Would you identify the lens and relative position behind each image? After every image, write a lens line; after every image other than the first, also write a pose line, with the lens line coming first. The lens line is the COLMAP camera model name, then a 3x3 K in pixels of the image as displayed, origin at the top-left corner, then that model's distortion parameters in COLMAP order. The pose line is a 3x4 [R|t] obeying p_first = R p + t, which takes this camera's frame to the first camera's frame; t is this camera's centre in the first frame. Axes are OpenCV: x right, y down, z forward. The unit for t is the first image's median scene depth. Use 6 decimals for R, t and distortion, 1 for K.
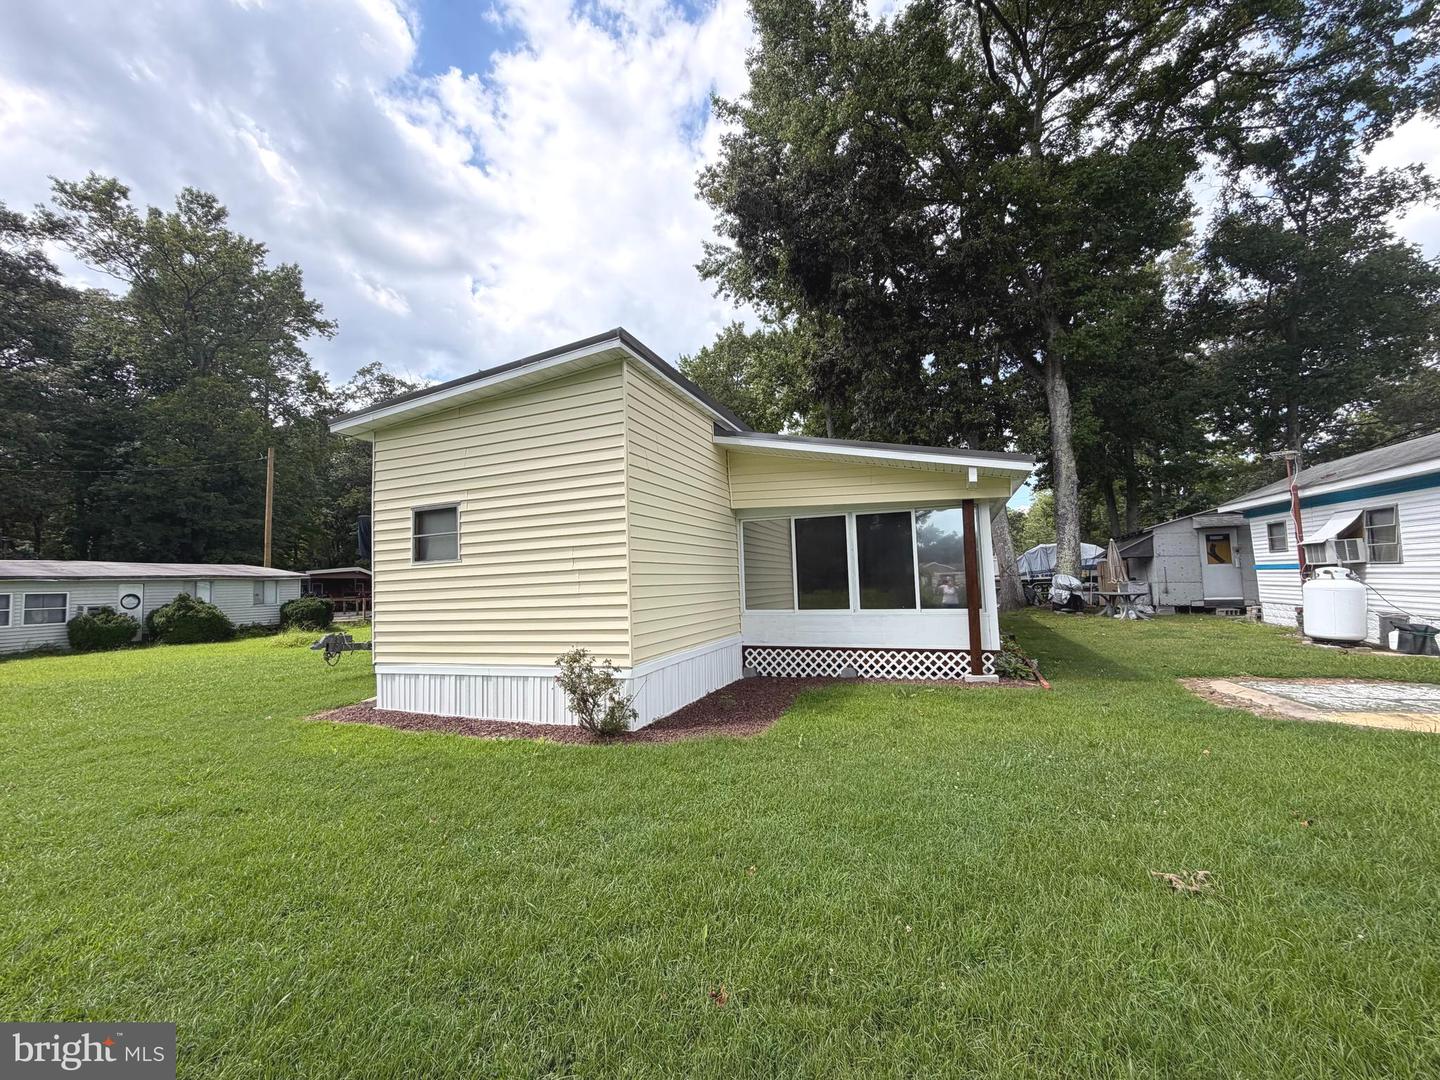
lens RADIAL K [[576.7, 0, 714.9], [0, 576.7, 541.4], [0, 0, 1]] dist [0.001315, 0.000024]
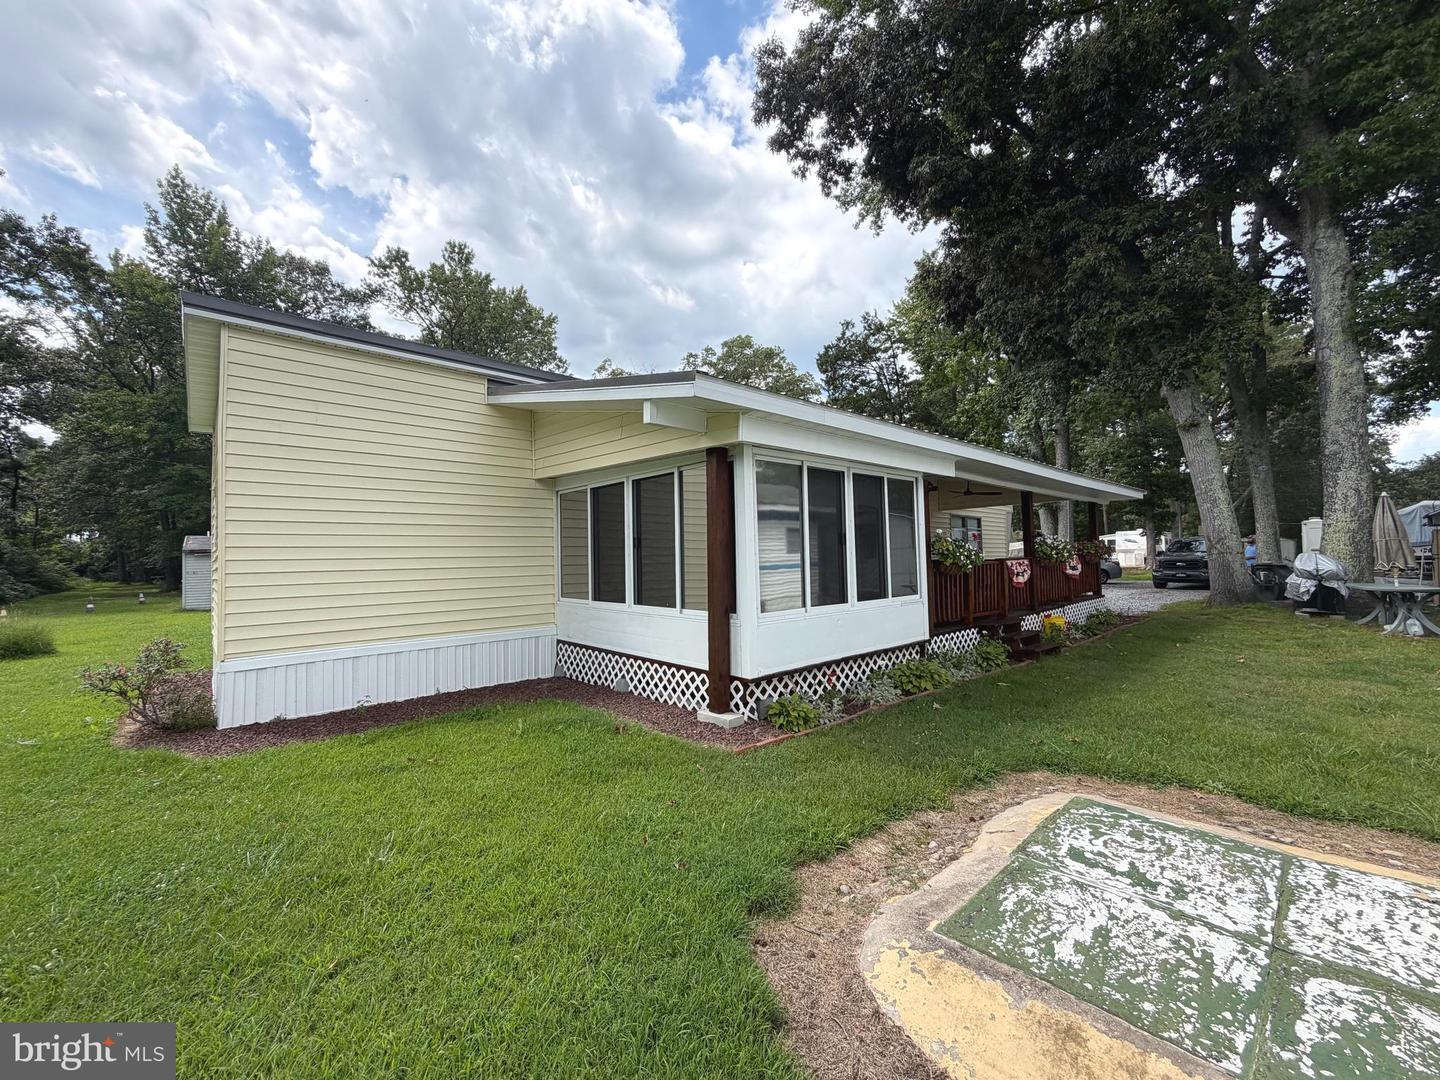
lens RADIAL K [[600.6, 0, 720.0], [0, 600.6, 540.0], [0, 0, 1]] dist [-0.010092, -0.000002]
pose [[0.888725, -0.008025, -0.458371, 0.348614], [0.028462, 0.998884, 0.037696, 0.003151], [0.457557, -0.046548, 0.887961, 0.171814]]
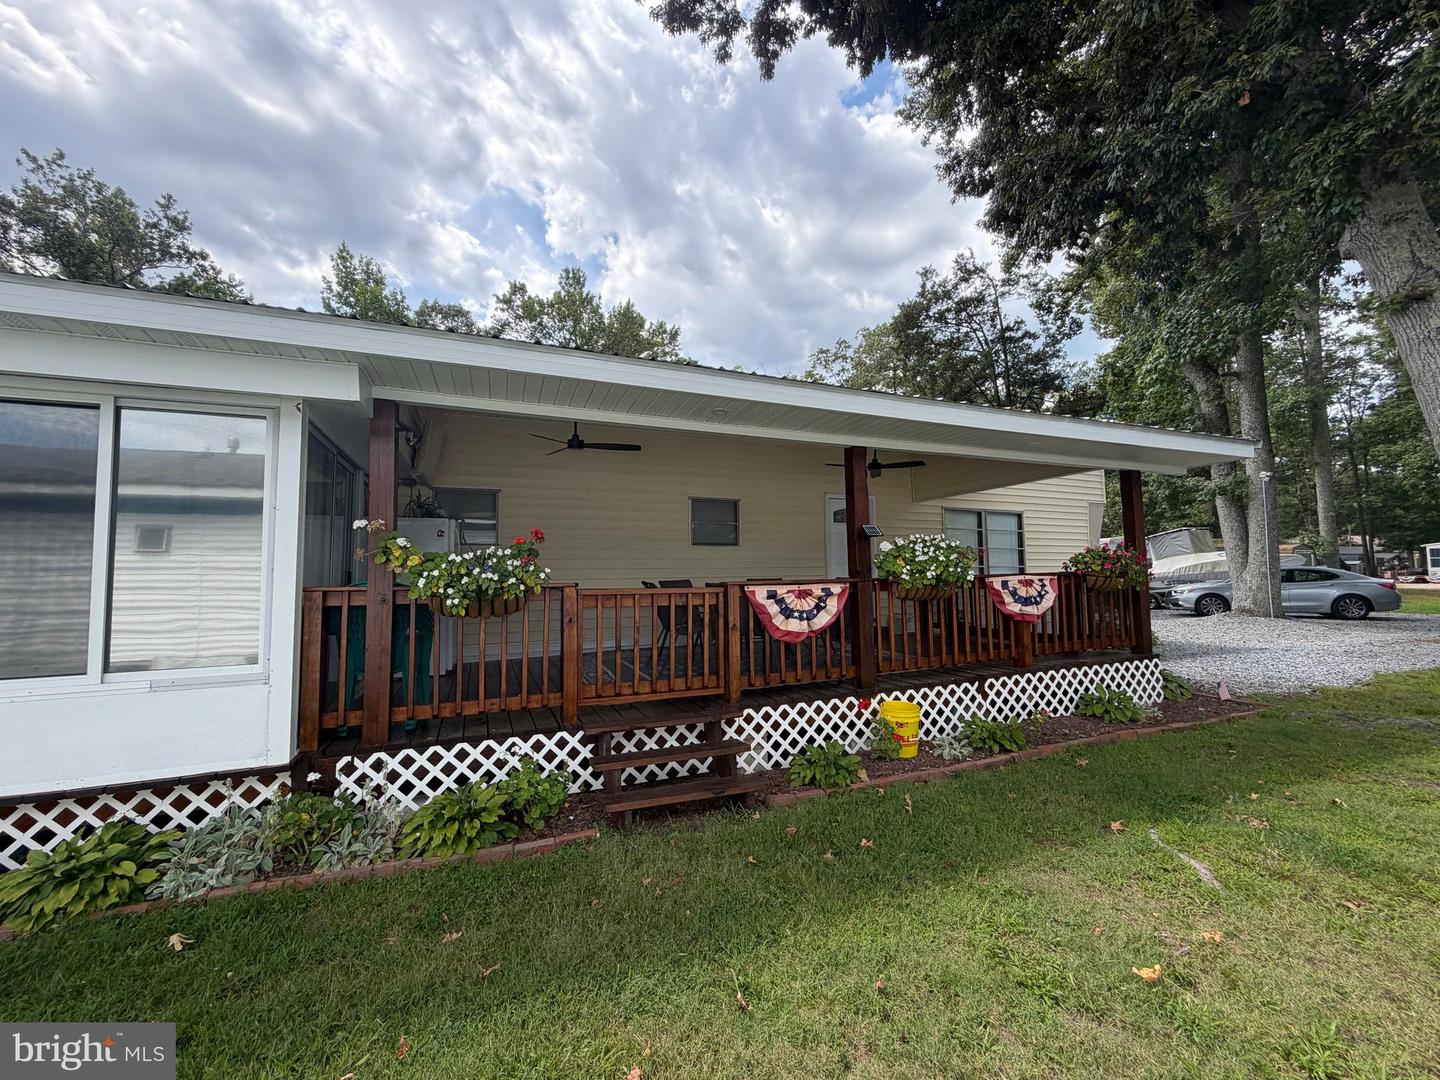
lens RADIAL K [[598.2, 0, 718.3], [0, 598.2, 544.4], [0, 0, 1]] dist [0.000710, 0.000260]
pose [[0.673178, -0.028721, -0.738923, 0.528882], [0.049932, 0.998730, 0.006671, 0.028577], [0.737793, -0.041387, 0.673757, 0.599132]]
